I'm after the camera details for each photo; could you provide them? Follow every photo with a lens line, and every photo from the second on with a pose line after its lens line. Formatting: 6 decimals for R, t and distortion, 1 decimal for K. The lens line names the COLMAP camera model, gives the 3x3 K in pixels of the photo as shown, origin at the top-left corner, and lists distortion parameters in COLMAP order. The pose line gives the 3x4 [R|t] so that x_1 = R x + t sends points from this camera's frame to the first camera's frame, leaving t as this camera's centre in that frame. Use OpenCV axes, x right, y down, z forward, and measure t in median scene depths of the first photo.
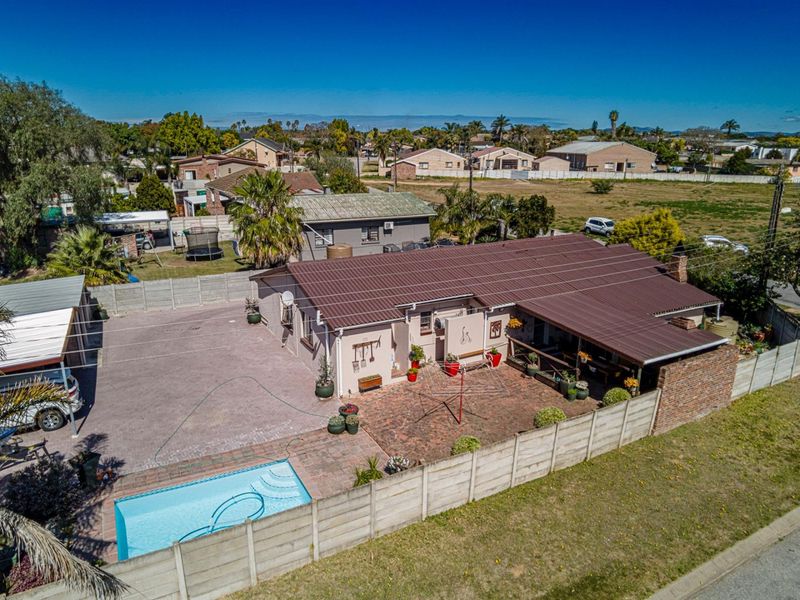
lens RADIAL K [[520.3, 0, 408.6], [0, 520.3, 301.0], [0, 0, 1]] dist [-0.026060, -0.001071]
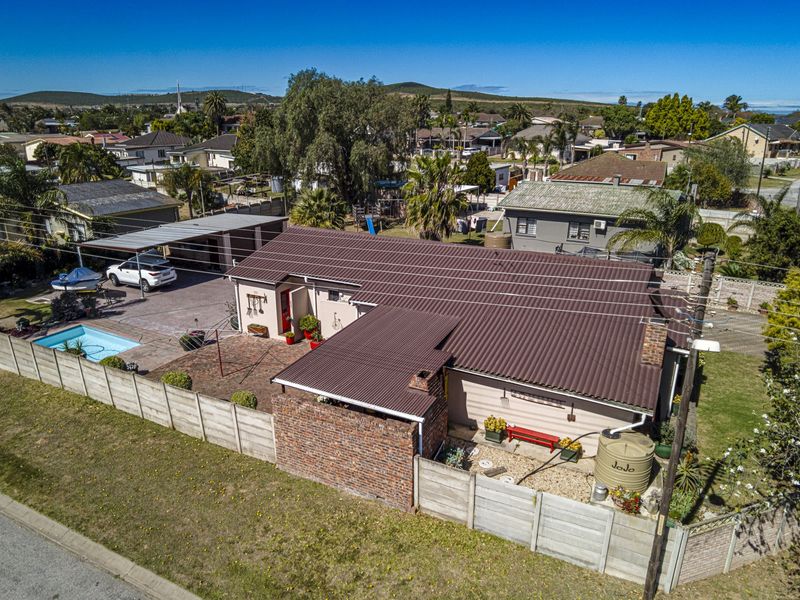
lens RADIAL K [[520.3, 0, 408.6], [0, 520.3, 301.0], [0, 0, 1]] dist [-0.026060, -0.001071]
pose [[0.583138, 0.256399, -0.770850, 1.038237], [-0.233817, 0.961707, 0.143002, -0.160155], [0.777997, 0.096848, 0.620759, 0.518838]]
